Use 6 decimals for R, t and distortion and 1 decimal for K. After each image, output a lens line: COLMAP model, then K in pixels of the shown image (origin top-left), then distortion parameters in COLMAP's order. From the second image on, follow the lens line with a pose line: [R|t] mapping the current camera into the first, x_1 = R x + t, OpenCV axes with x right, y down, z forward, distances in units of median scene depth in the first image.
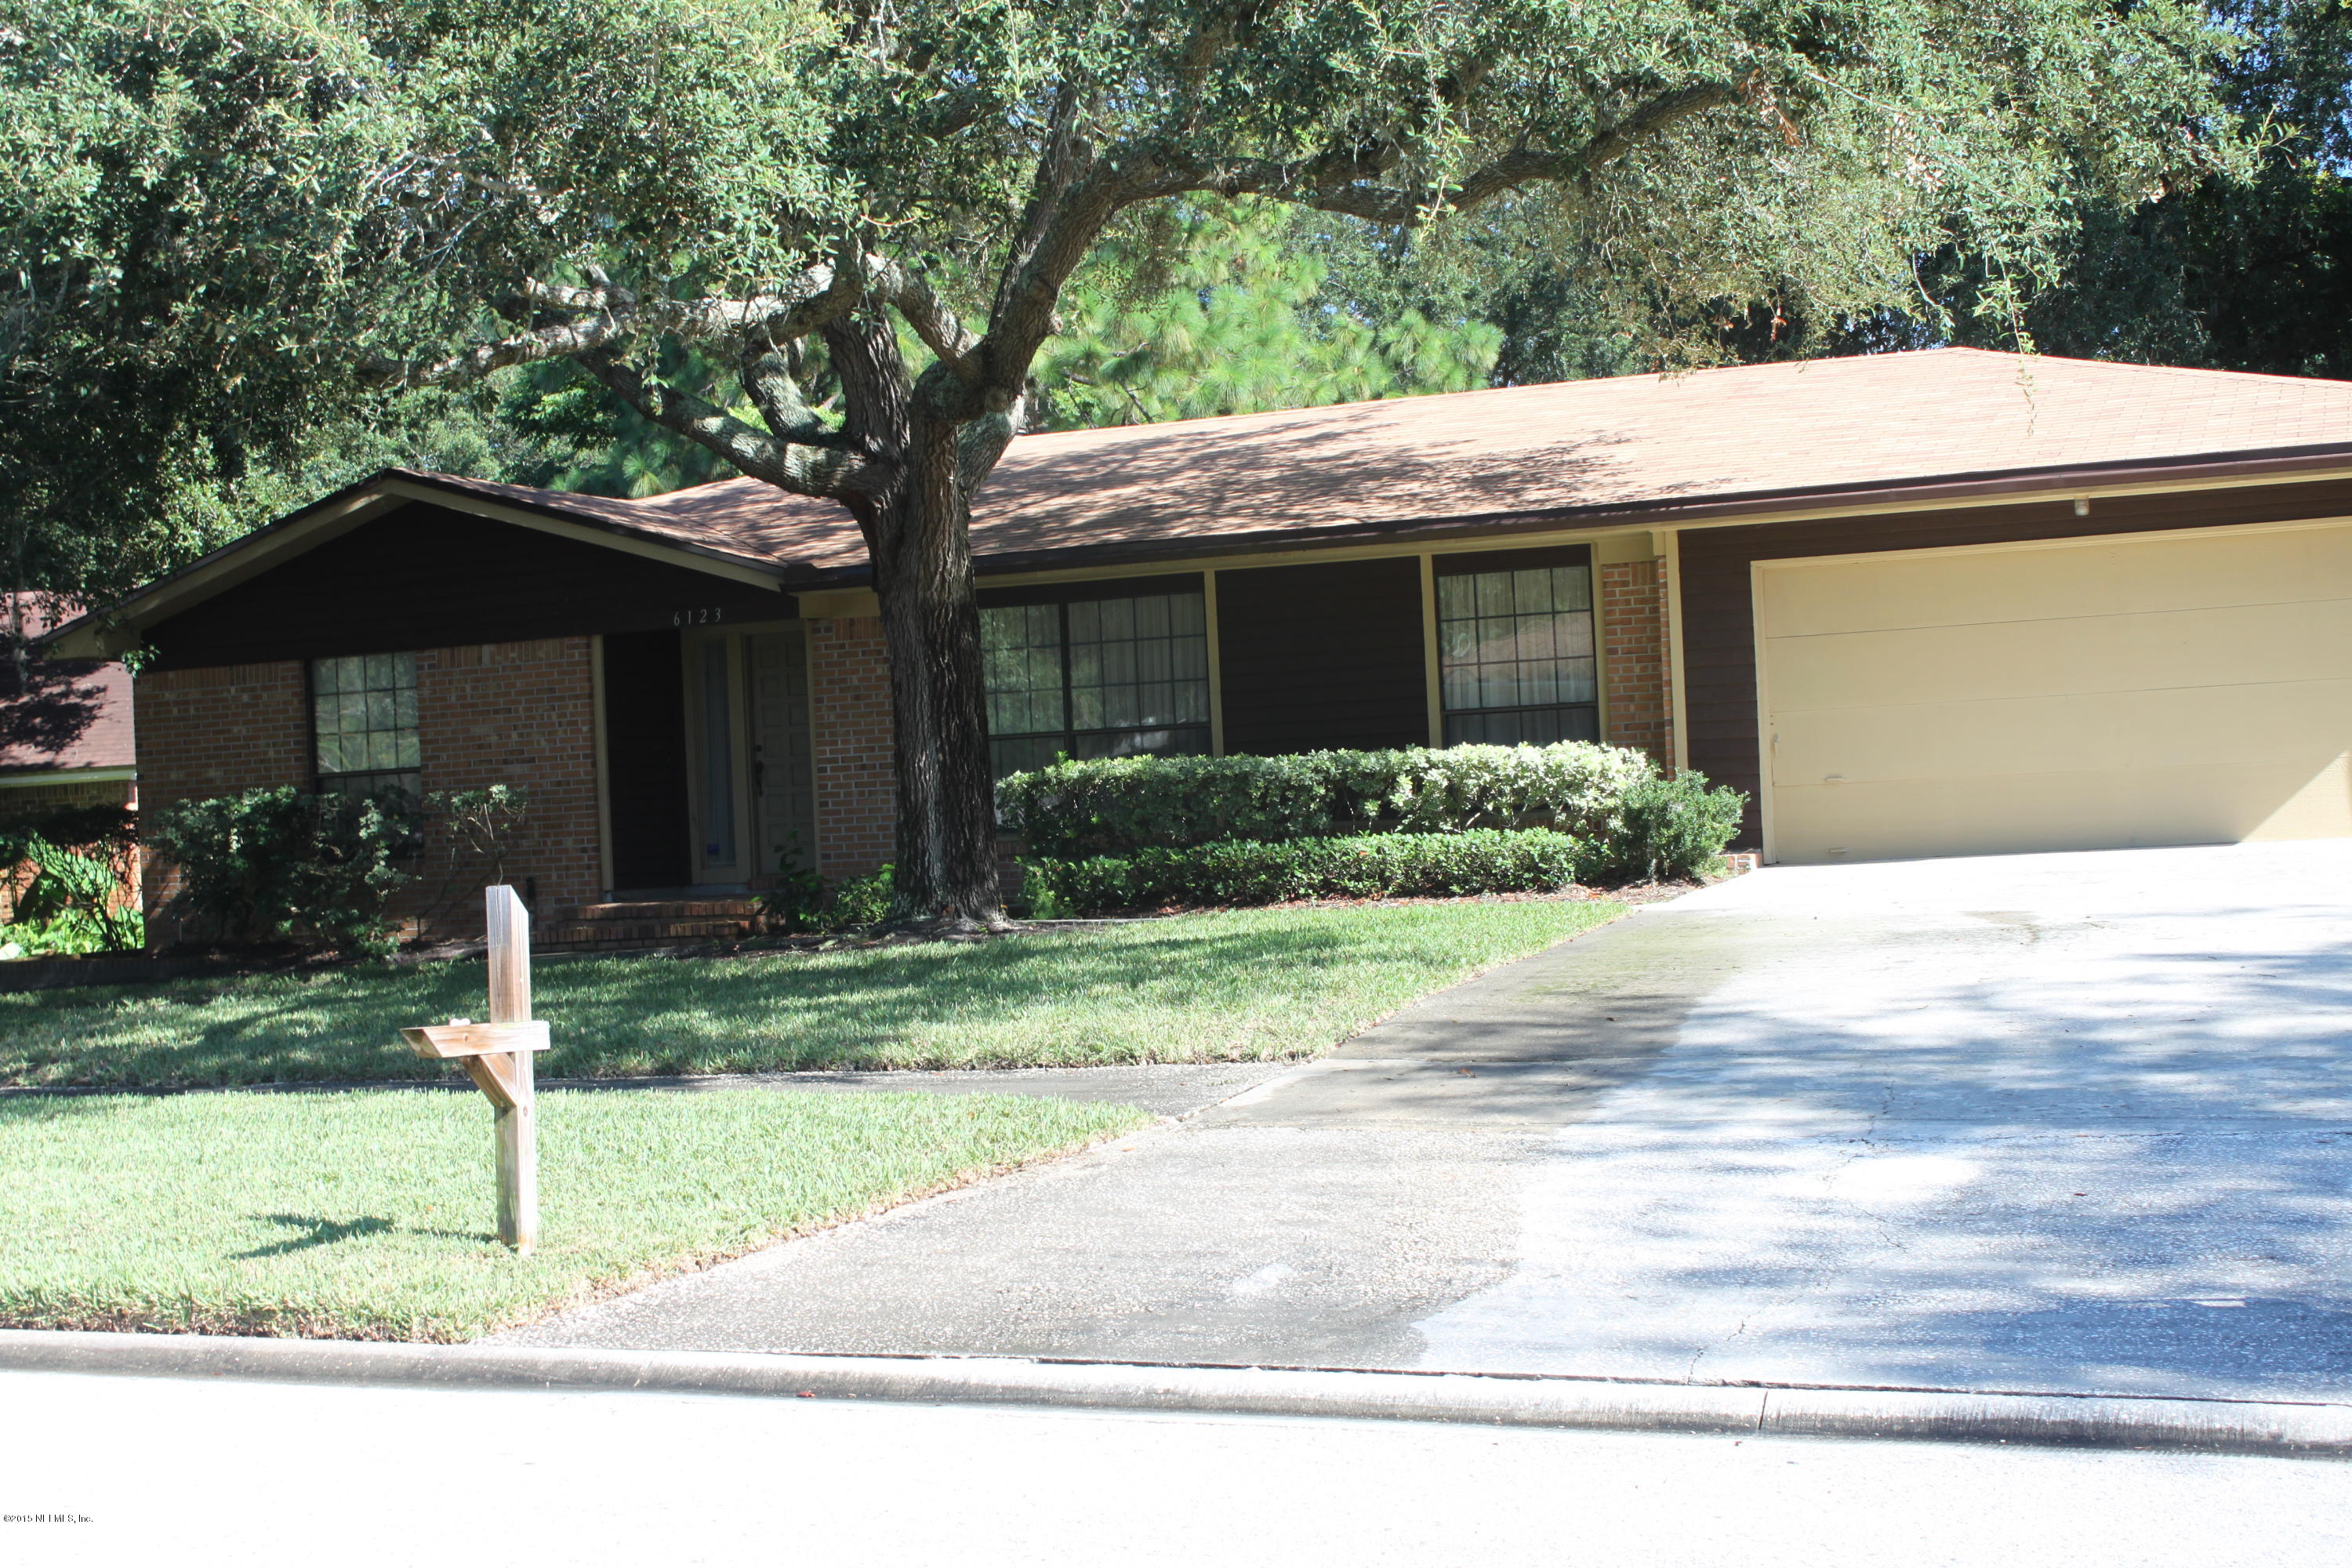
lens RADIAL K [[3209.2, 0, 1176.0], [0, 3209.2, 784.0], [0, 0, 1]] dist [-0.013231, 0.002181]
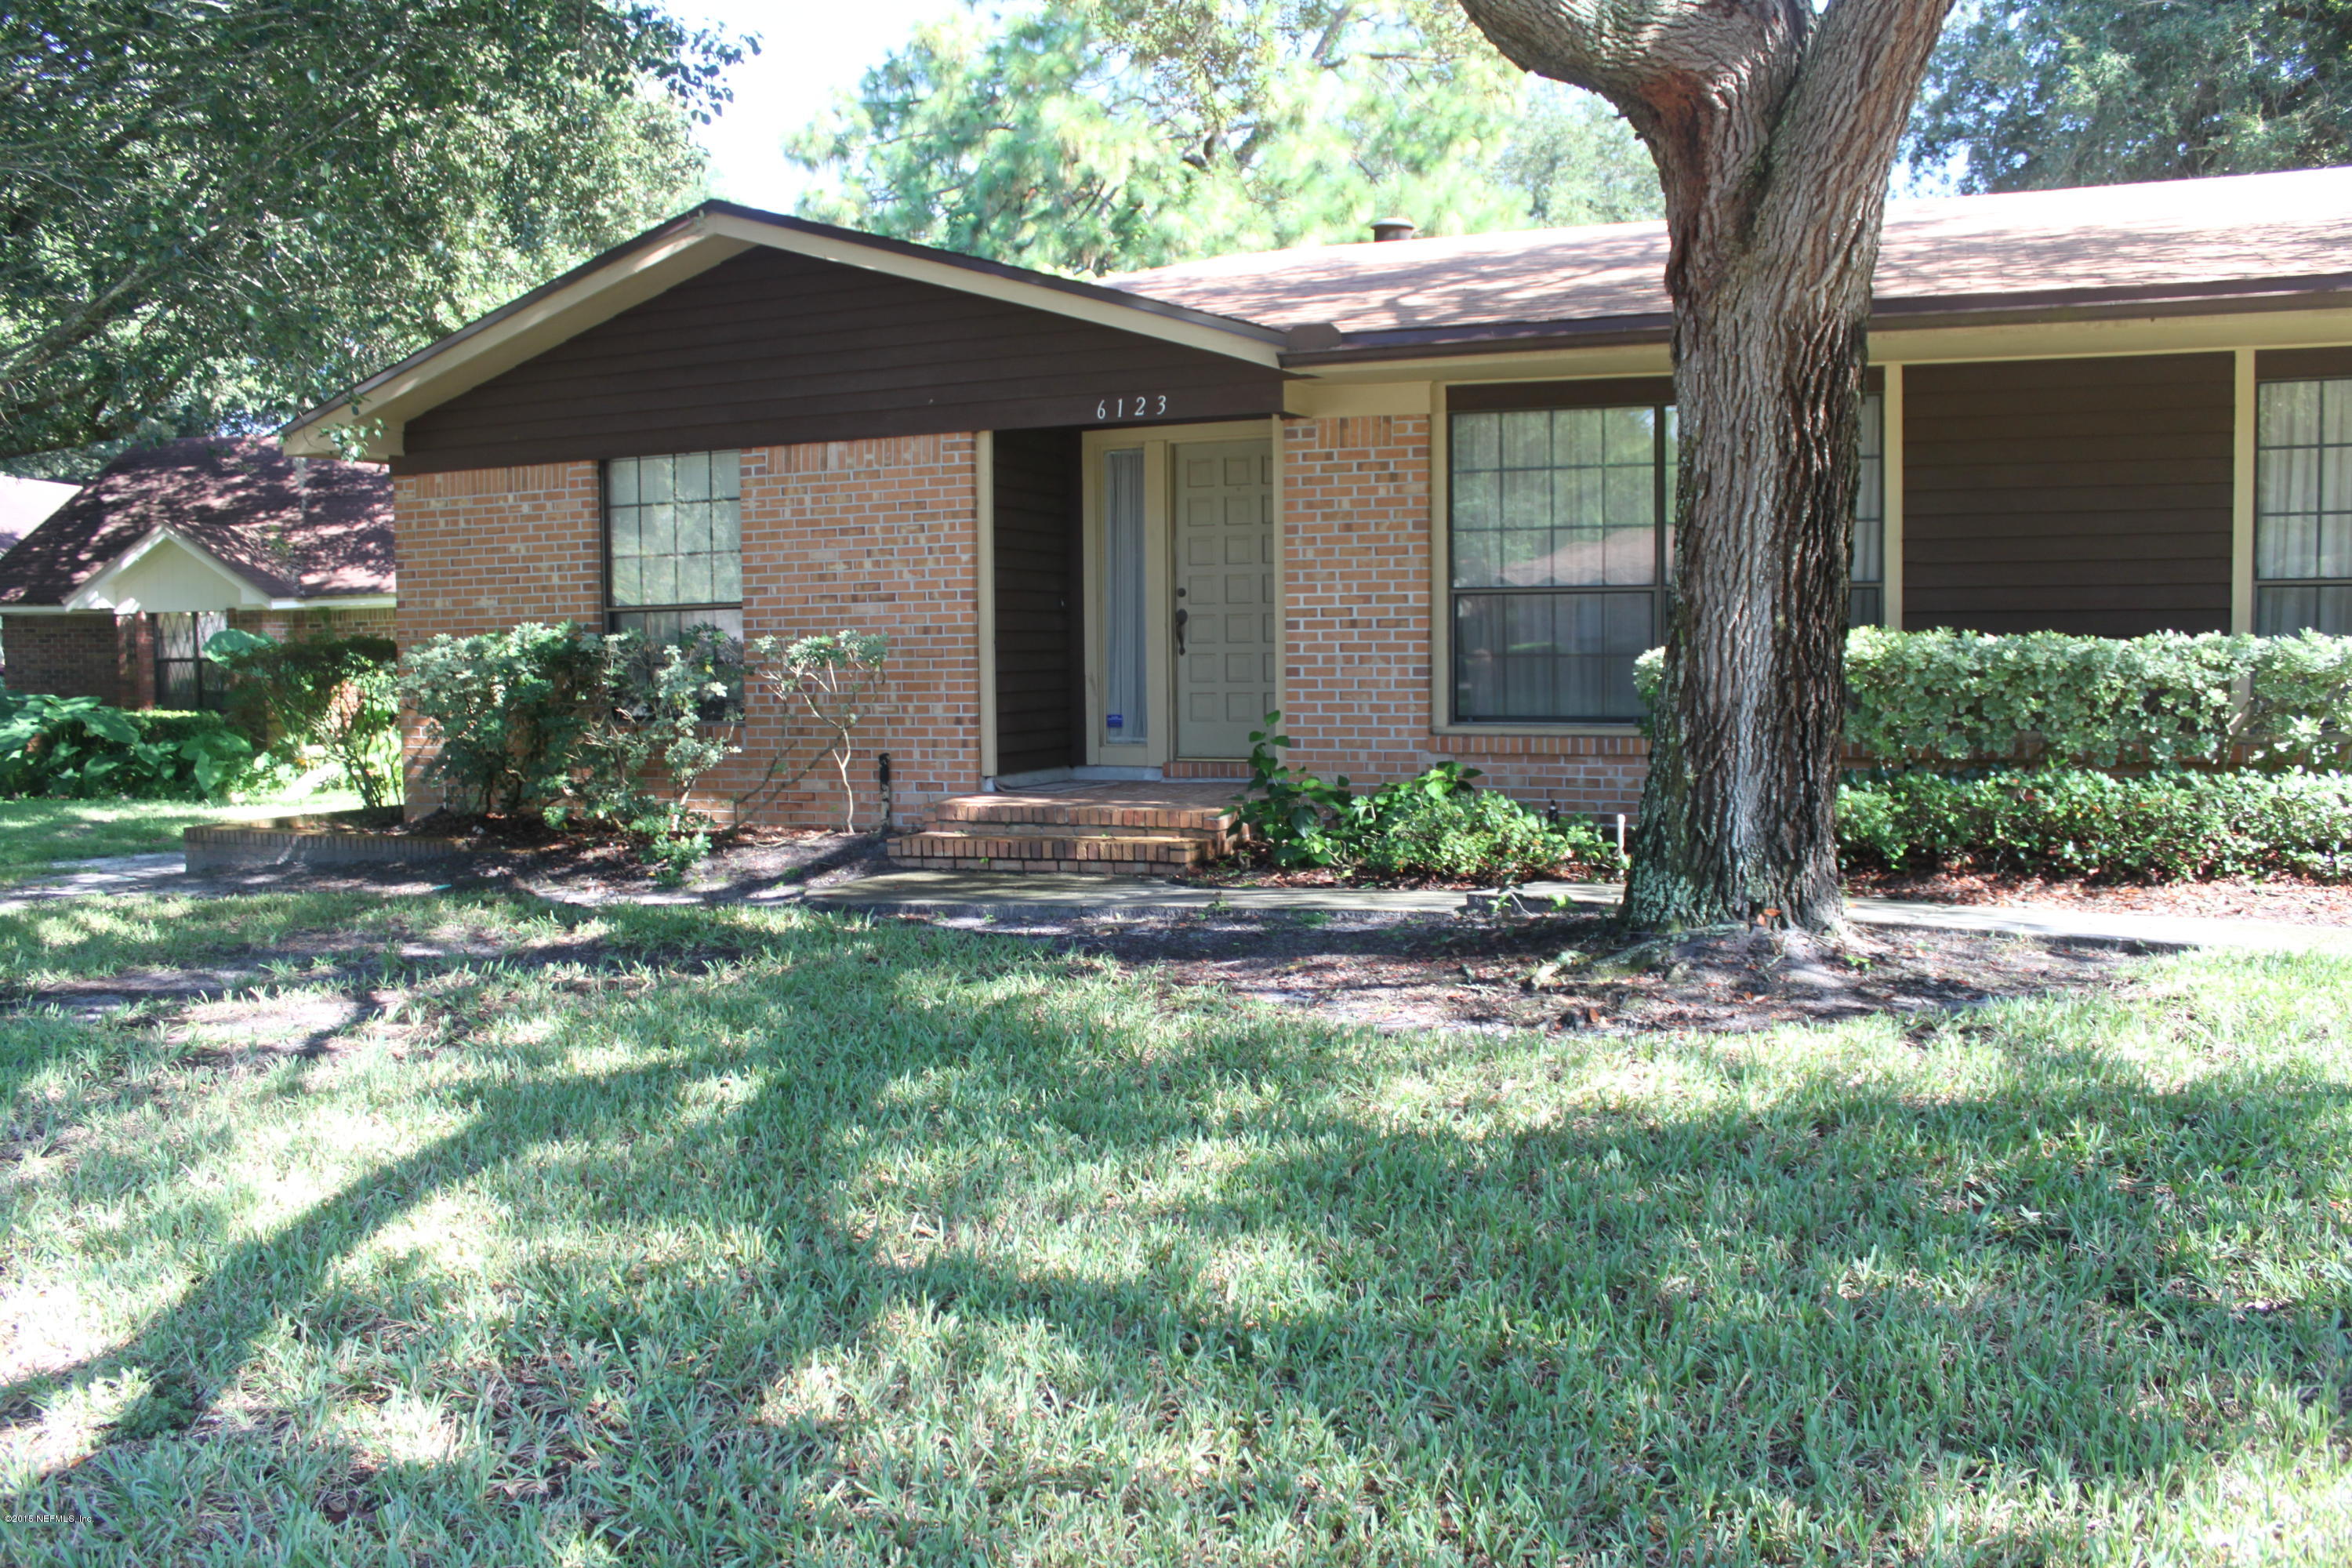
lens RADIAL K [[1950.5, 0, 1178.5], [0, 1950.5, 744.1], [0, 0, 1]] dist [-0.117294, -0.000026]
pose [[0.999330, 0.035868, 0.007305, -0.136703], [-0.036244, 0.997523, 0.060285, -0.003152], [-0.005124, -0.060509, 0.998154, 0.548585]]
